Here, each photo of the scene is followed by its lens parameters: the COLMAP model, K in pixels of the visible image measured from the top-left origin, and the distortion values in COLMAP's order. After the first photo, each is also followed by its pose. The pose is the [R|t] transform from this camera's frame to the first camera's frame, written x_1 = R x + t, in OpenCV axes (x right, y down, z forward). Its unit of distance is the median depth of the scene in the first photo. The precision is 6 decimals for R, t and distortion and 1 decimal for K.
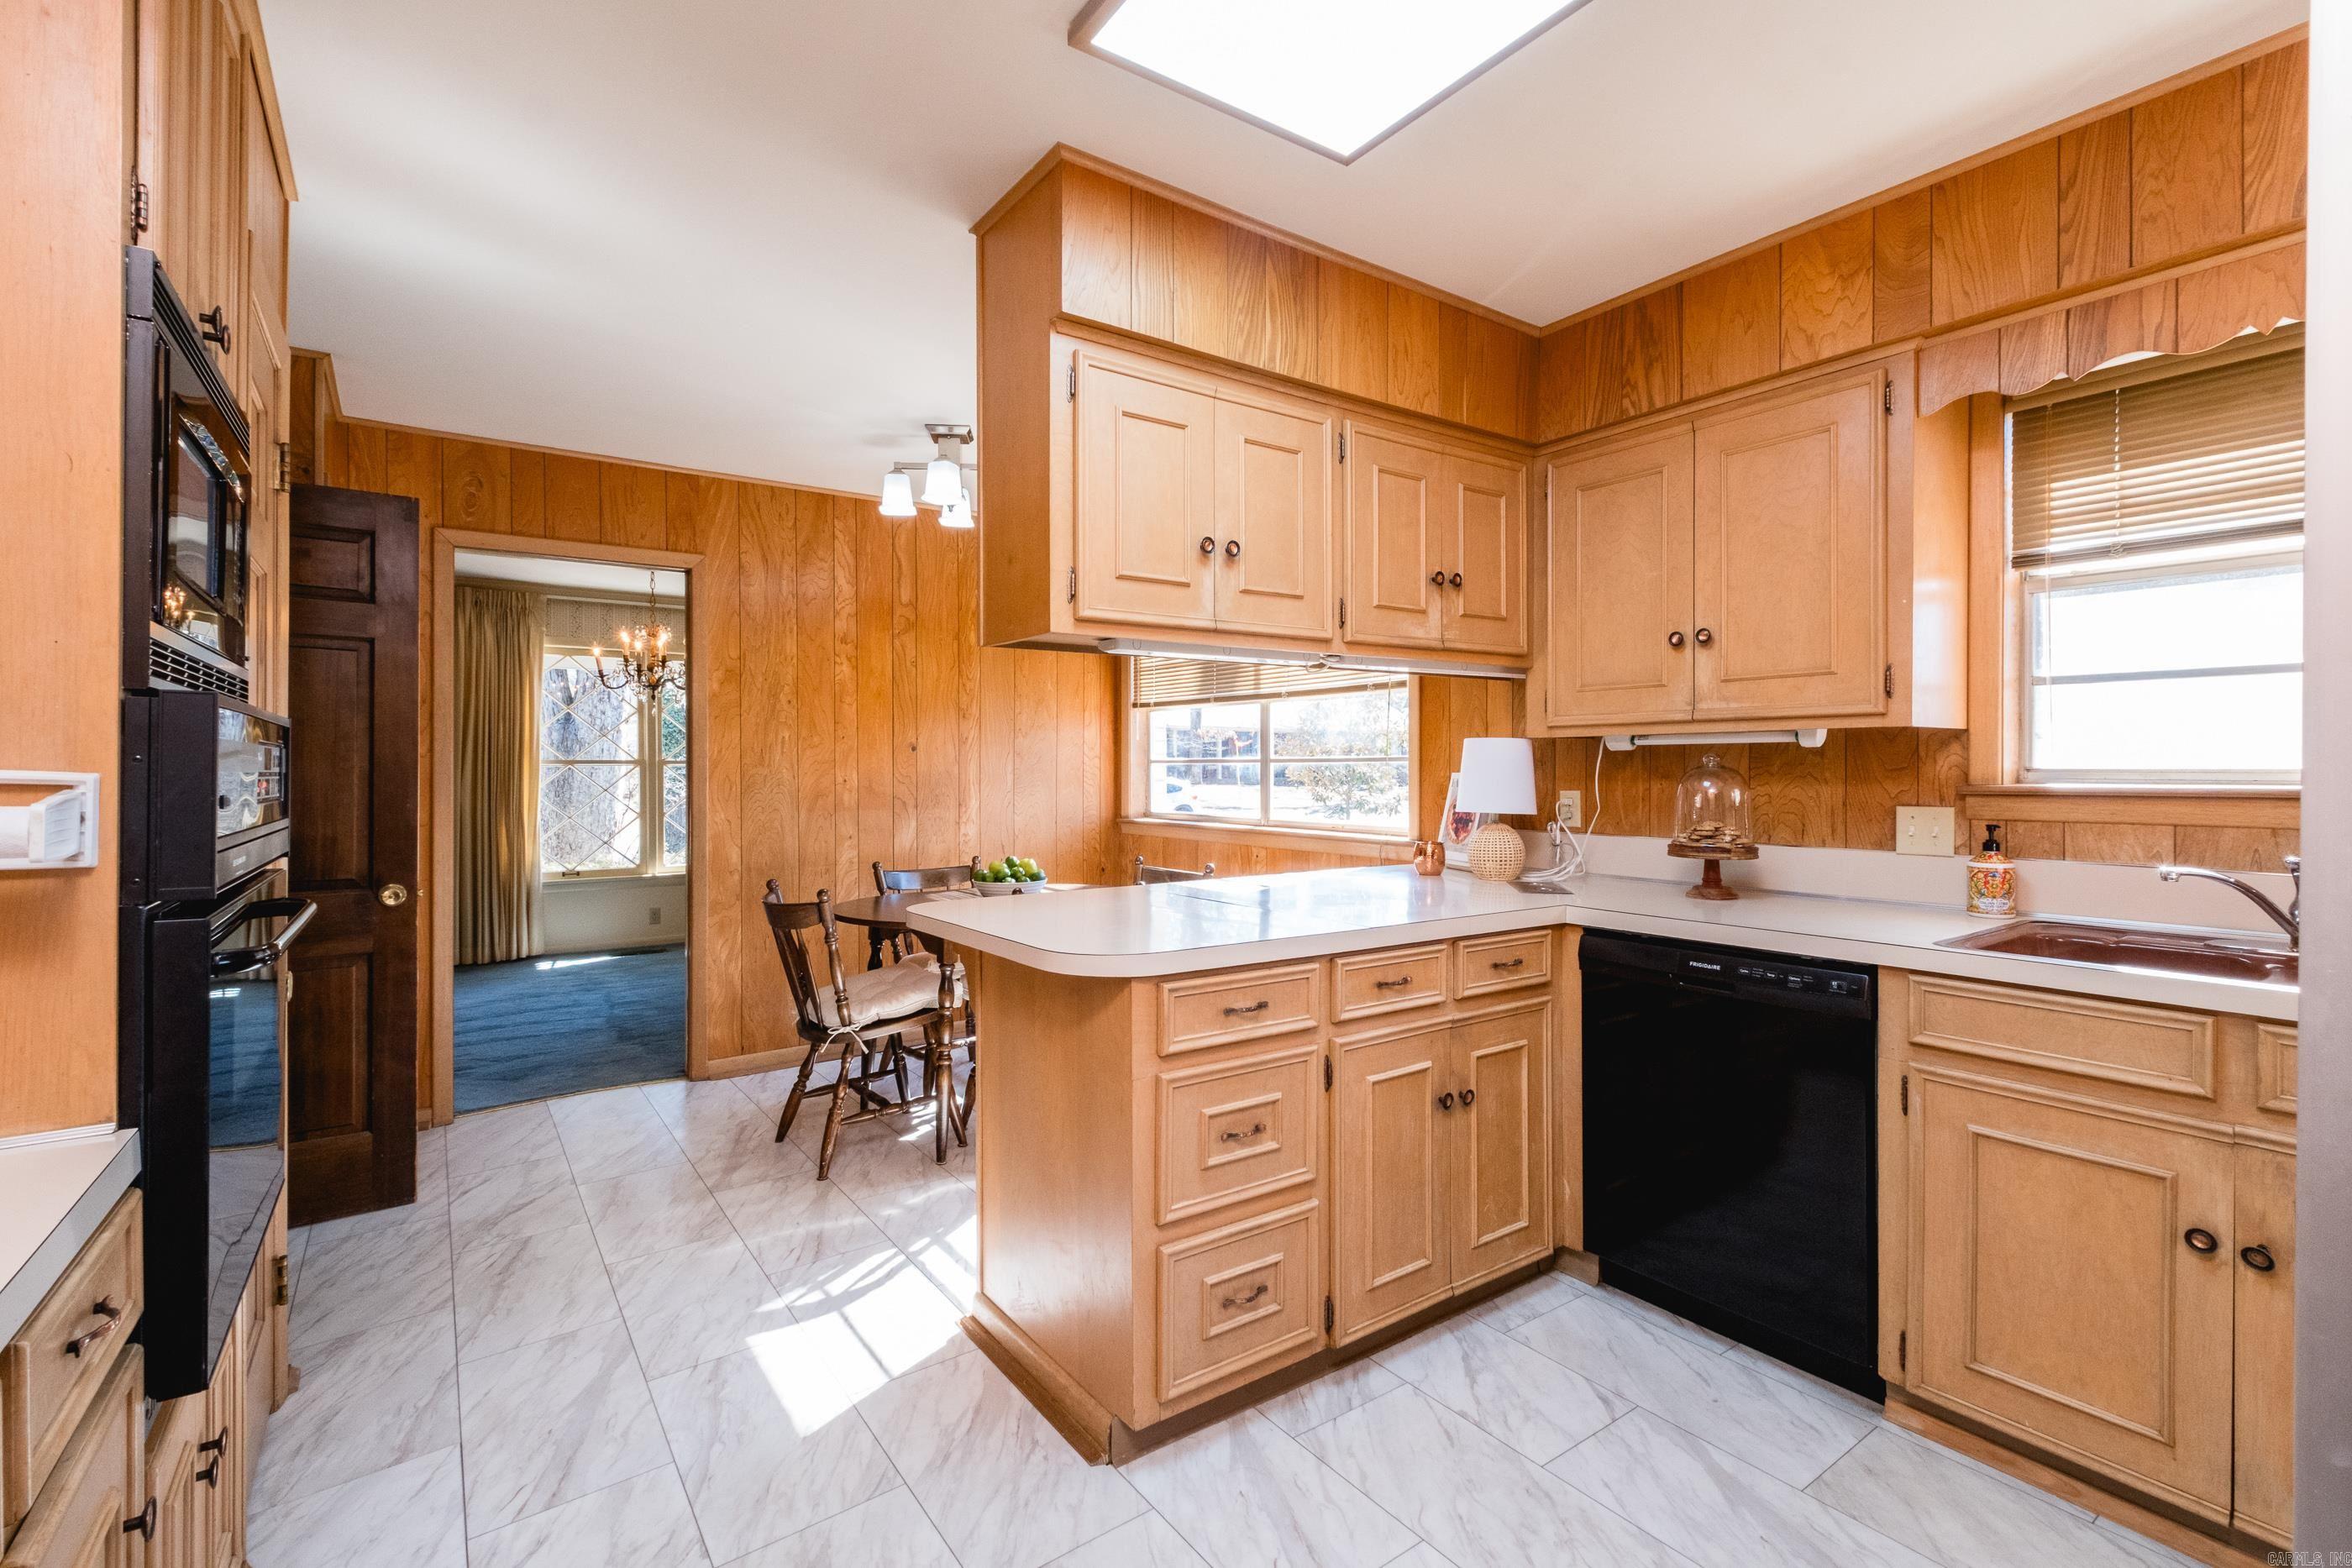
lens RADIAL K [[1052.9, 0, 1153.4], [0, 1052.9, 756.1], [0, 0, 1]] dist [-0.000530, -0.000722]
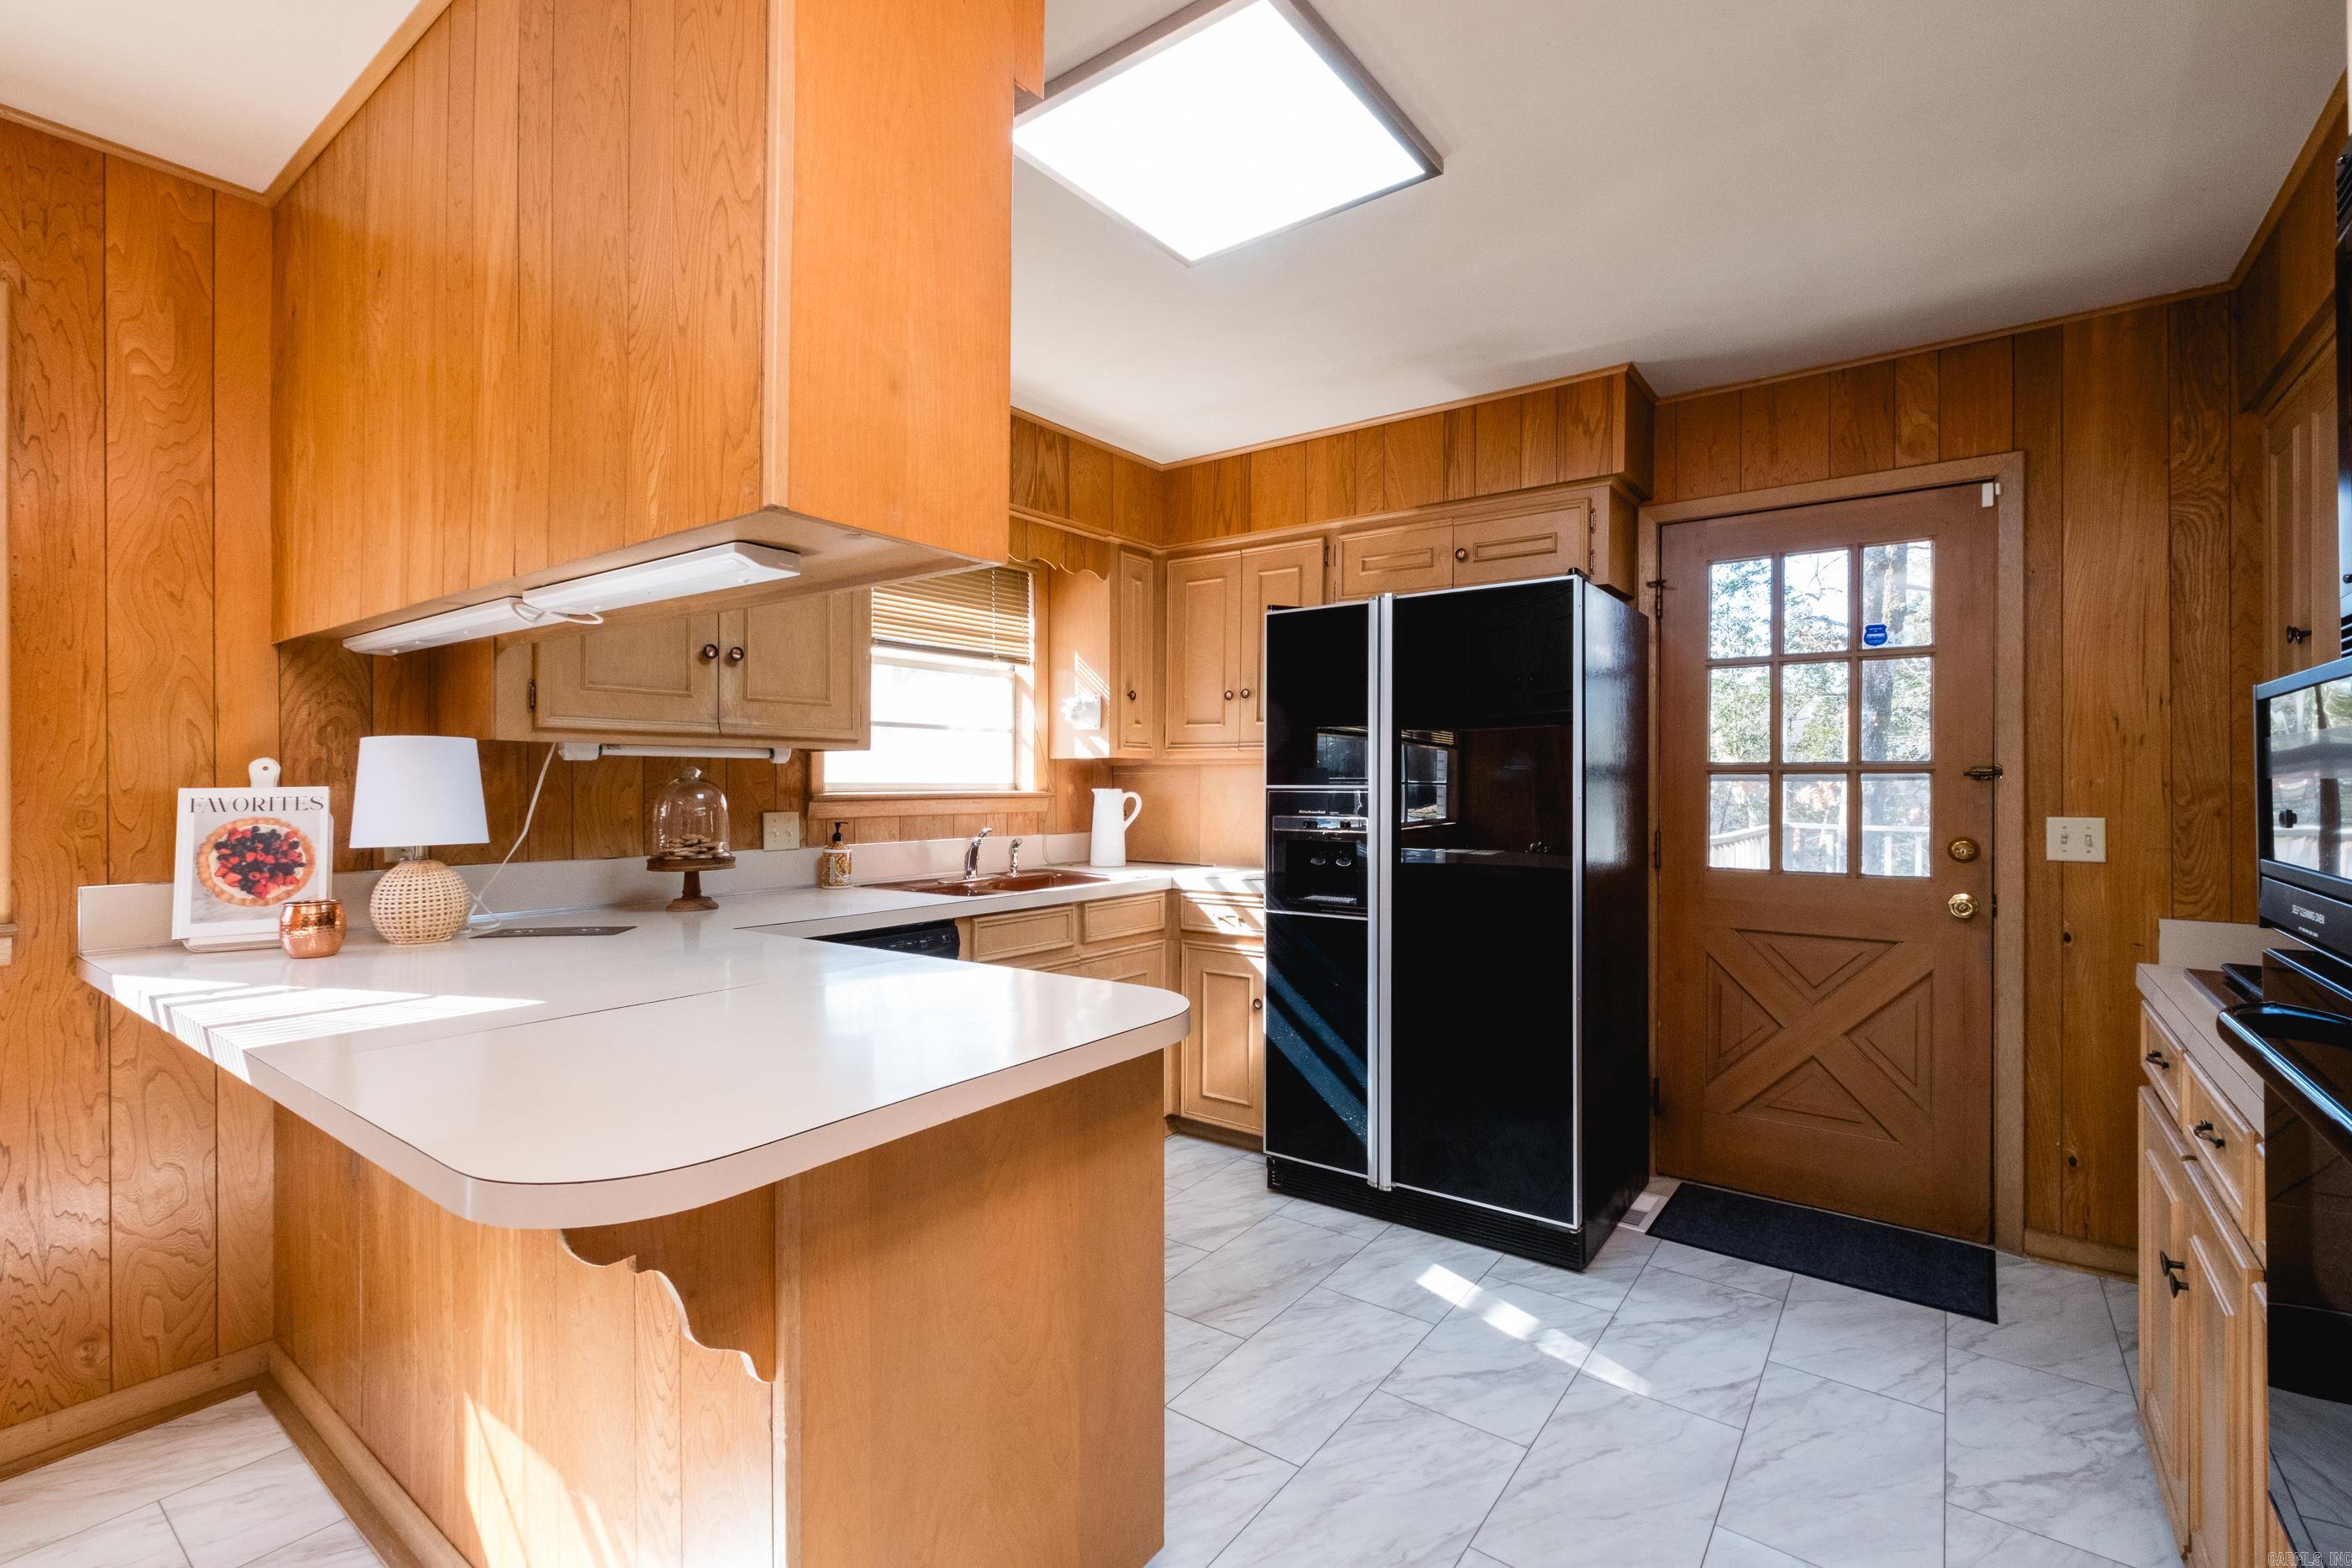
lens RADIAL K [[1012.3, 0, 1240.6], [0, 1012.3, 789.7], [0, 0, 1]] dist [0.012826, -0.008252]
pose [[-0.351308, -0.003961, 0.936251, -0.582281], [-0.007609, 0.999970, 0.001376, 0.014221], [-0.936229, -0.006640, -0.351328, 0.880510]]
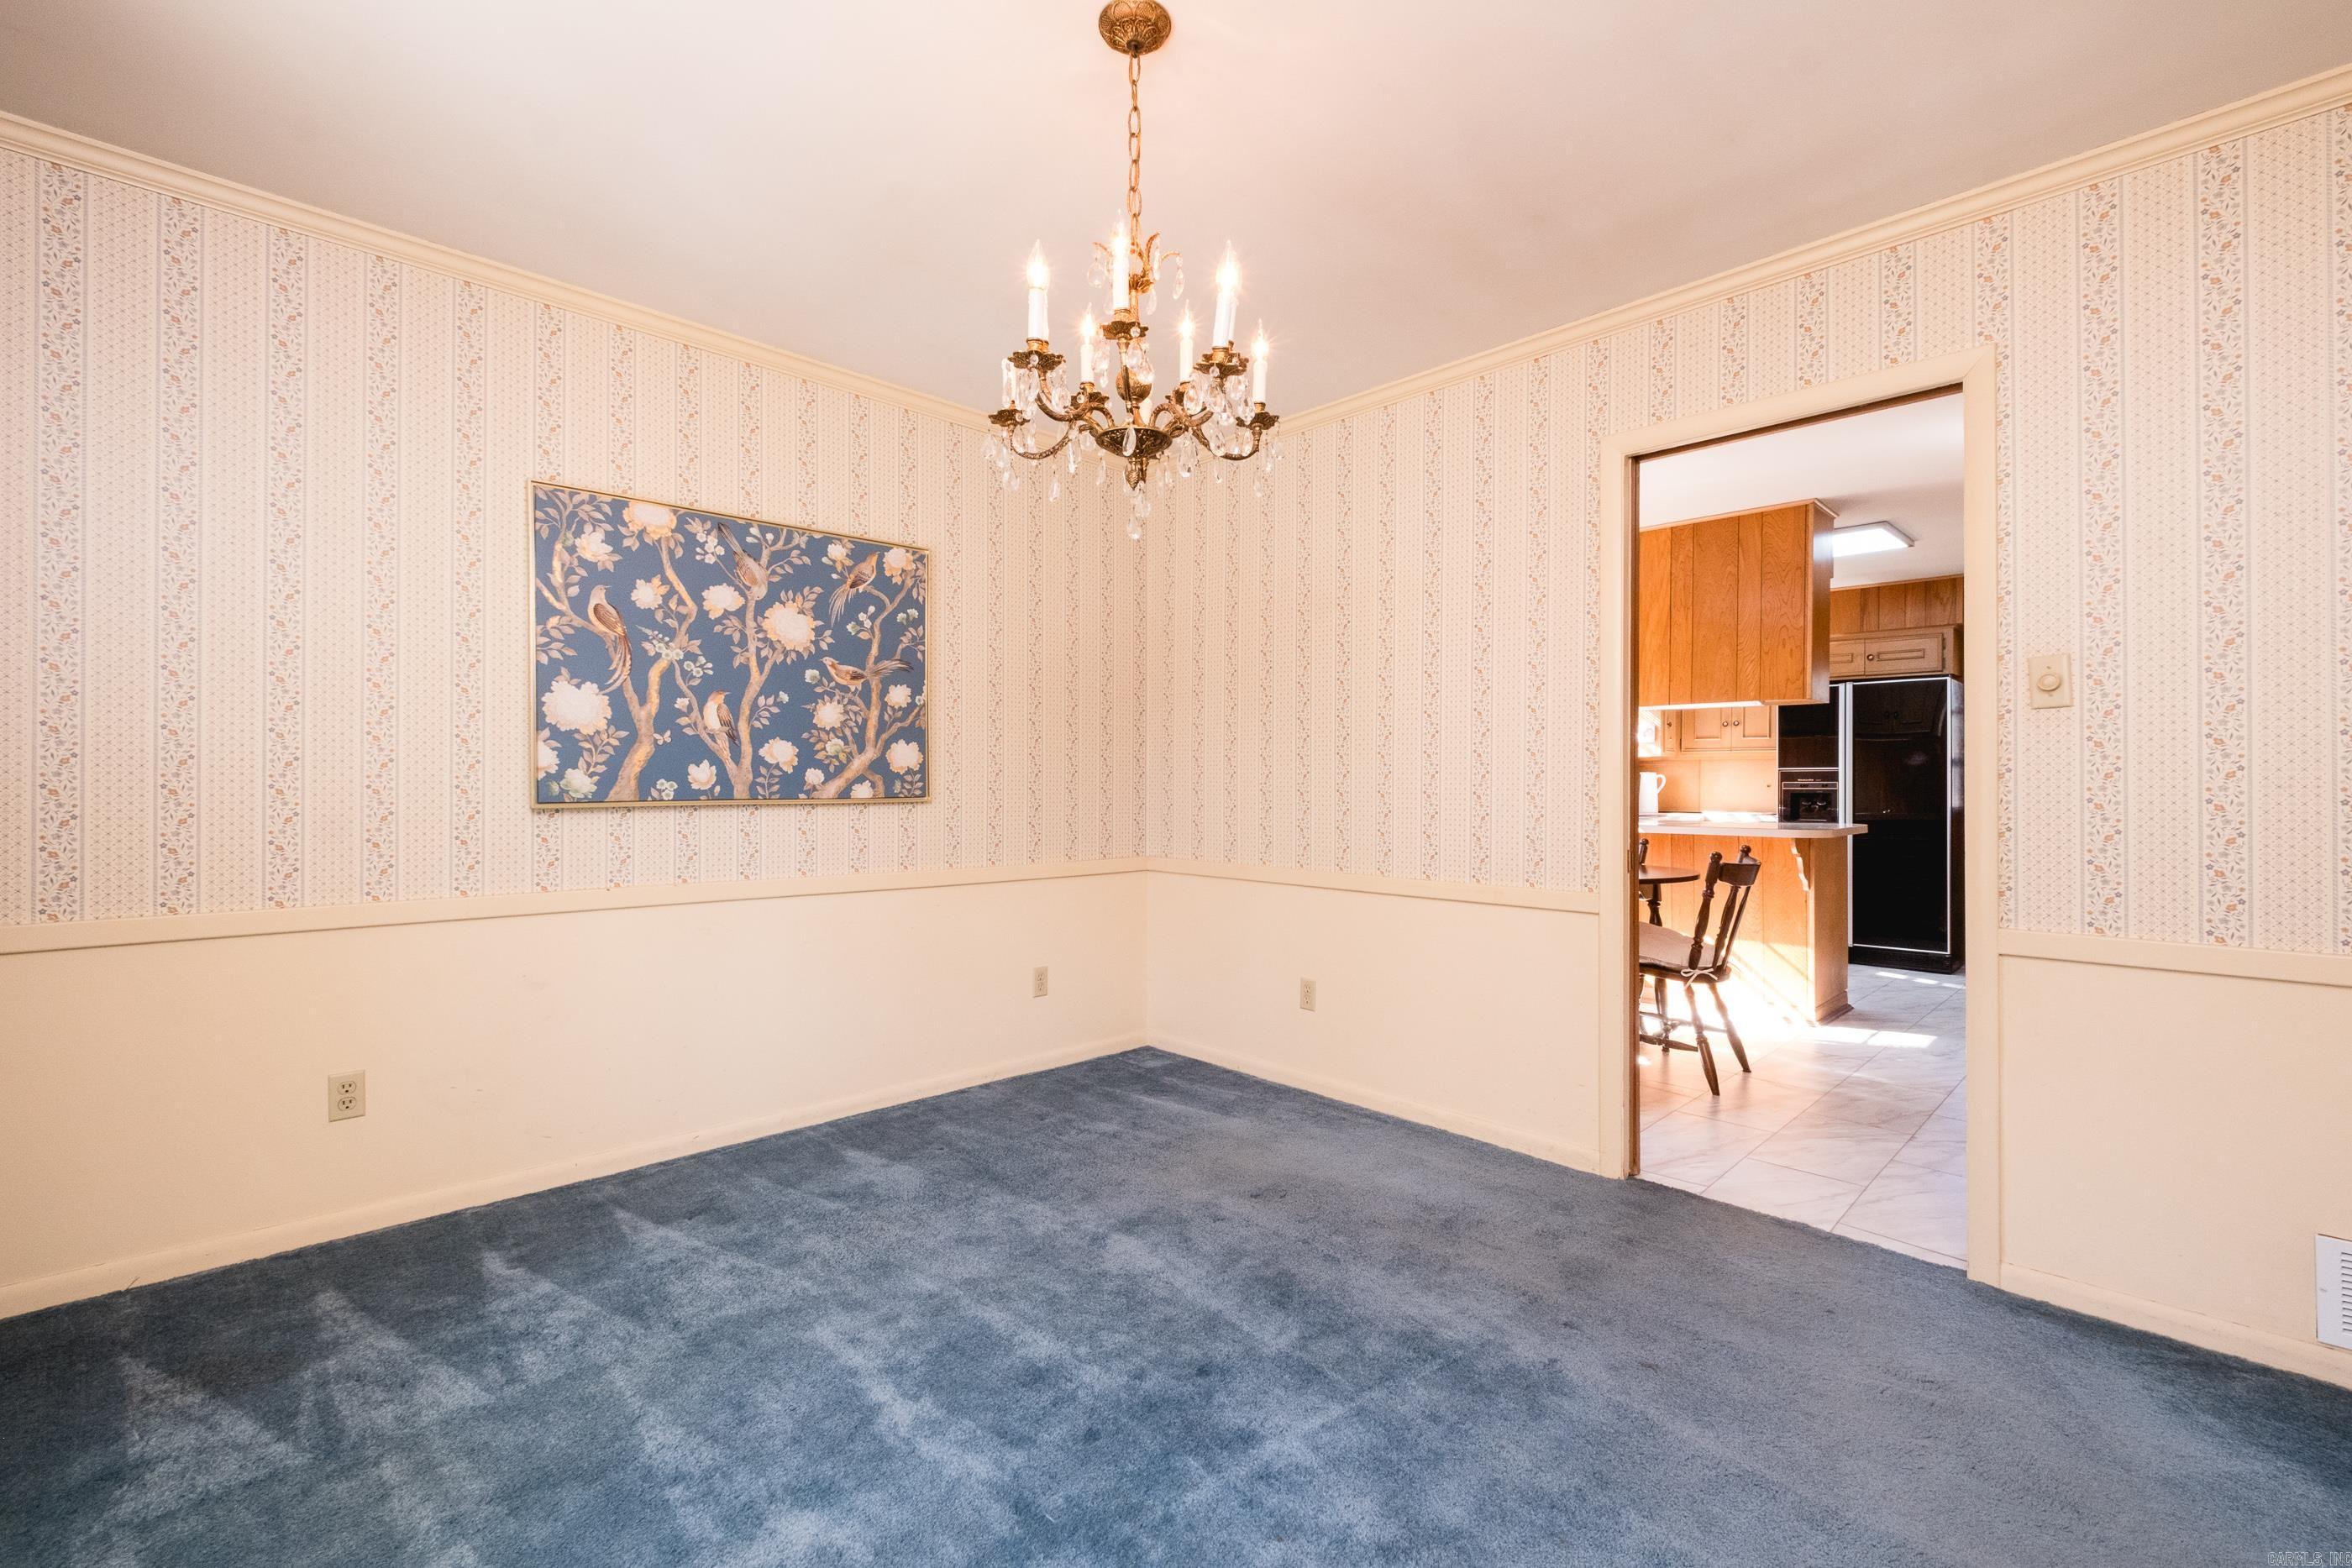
lens RADIAL K [[1012.3, 0, 1240.6], [0, 1012.3, 789.7], [0, 0, 1]] dist [0.012826, -0.008252]
pose [[-0.199567, -0.001317, 0.979883, -1.724426], [-0.009366, 0.999956, -0.000564, 0.078460], [-0.979839, -0.009290, -0.199570, 2.272759]]
